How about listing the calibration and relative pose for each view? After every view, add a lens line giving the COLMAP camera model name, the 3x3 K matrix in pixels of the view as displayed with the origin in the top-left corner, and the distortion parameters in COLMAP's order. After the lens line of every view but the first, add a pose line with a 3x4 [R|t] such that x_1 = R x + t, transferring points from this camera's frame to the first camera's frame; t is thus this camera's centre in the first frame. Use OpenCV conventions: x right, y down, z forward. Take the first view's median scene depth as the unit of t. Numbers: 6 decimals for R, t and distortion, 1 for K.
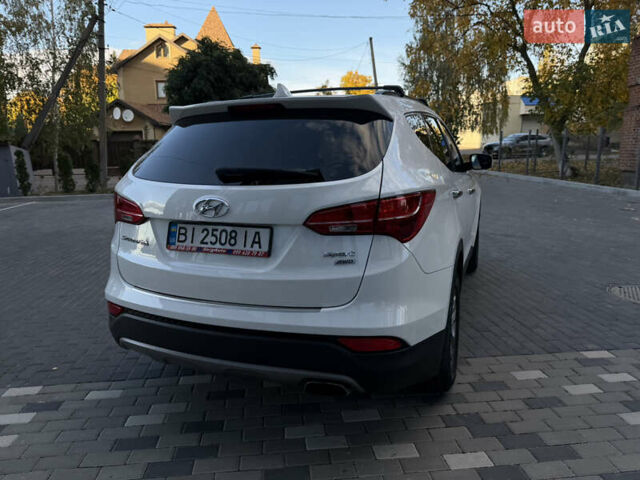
lens RADIAL K [[447.9, 0, 318.7], [0, 447.9, 240.2], [0, 0, 1]] dist [0.024395, -0.030276]
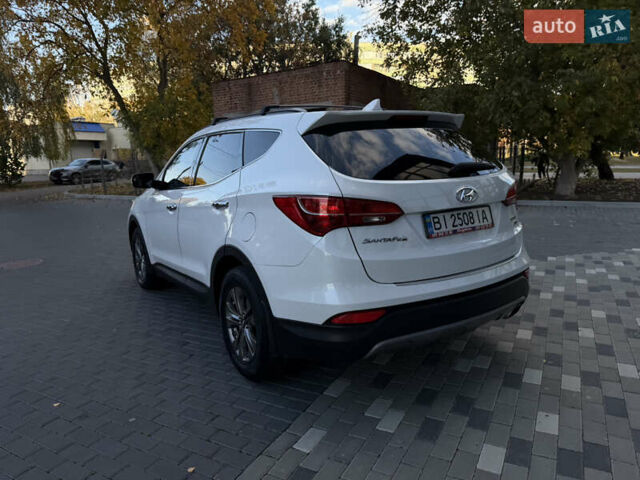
lens RADIAL K [[447.9, 0, 311.3], [0, 447.9, 239.2], [0, 0, 1]] dist [0.024395, -0.030276]
pose [[0.581832, -0.144941, 0.800290, -1.155044], [0.191841, 0.980685, 0.038139, -0.063125], [-0.790360, 0.131338, 0.598399, 0.463465]]
